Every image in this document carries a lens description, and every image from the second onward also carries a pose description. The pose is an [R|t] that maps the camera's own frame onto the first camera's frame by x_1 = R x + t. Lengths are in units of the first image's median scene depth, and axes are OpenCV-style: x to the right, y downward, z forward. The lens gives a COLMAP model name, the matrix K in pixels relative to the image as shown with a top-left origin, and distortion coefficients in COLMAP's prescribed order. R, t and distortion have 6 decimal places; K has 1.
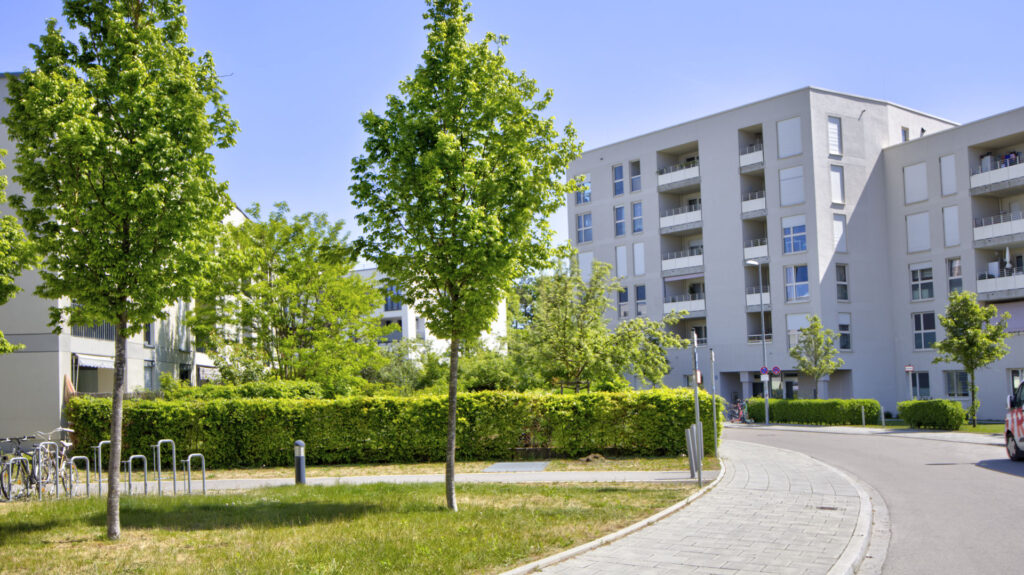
lens RADIAL K [[961.4, 0, 429.3], [0, 961.4, 283.5], [0, 0, 1]] dist [0.006736, 0.005291]
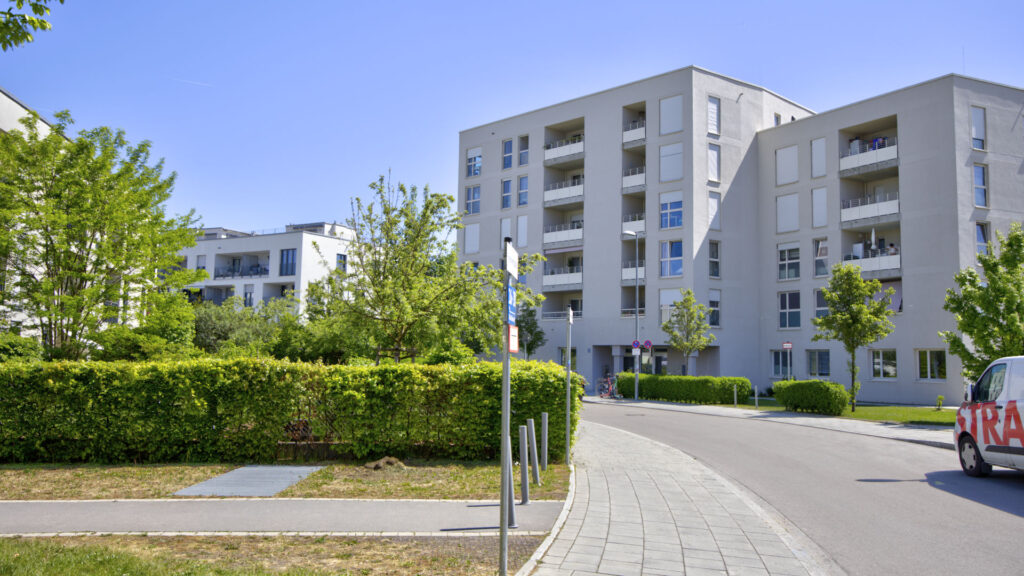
lens RADIAL K [[826.2, 0, 512.0], [0, 826.2, 288.0], [0, 0, 1]] dist [-0.006651, -0.003100]
pose [[0.981860, 0.043337, 0.184588, 0.065680], [-0.048105, 0.998612, 0.021430, 0.020586], [-0.183403, -0.029921, 0.982582, 0.196013]]
